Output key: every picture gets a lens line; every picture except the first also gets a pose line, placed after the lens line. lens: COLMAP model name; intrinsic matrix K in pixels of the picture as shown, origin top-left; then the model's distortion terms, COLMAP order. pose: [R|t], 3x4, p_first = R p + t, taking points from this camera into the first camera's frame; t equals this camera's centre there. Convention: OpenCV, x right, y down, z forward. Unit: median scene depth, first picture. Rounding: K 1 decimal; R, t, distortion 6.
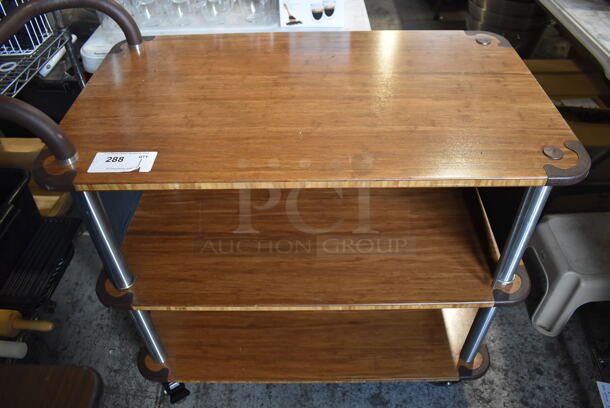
lens RADIAL K [[469.8, 0, 305.0], [0, 469.8, 204.0], [0, 0, 1]] dist [-0.087796, 0.002540]
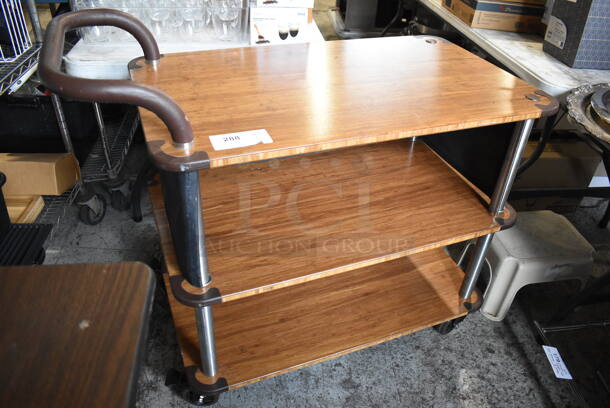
lens RADIAL K [[469.8, 0, 305.0], [0, 469.8, 204.0], [0, 0, 1]] dist [-0.087796, 0.002540]
pose [[0.922407, -0.167540, 0.347987, -0.427768], [0.208277, 0.974553, -0.082874, 0.116342], [-0.325247, 0.148921, 0.933829, -0.035258]]
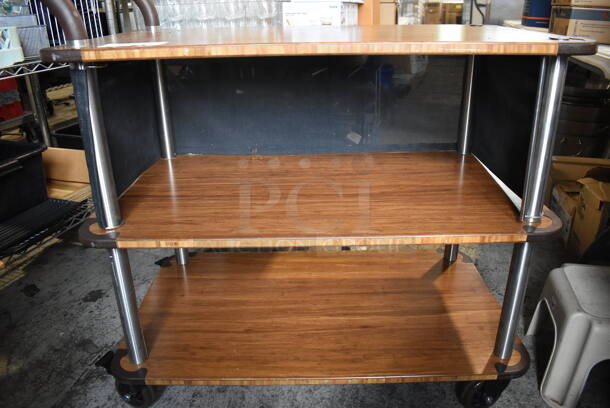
lens RADIAL K [[469.8, 0, 305.0], [0, 469.8, 204.0], [0, 0, 1]] dist [-0.087796, 0.002540]
pose [[0.999928, 0.001878, 0.011838, -0.022404], [0.002249, 0.940709, -0.339206, 0.367093], [-0.011773, 0.339208, 0.940638, 0.117611]]
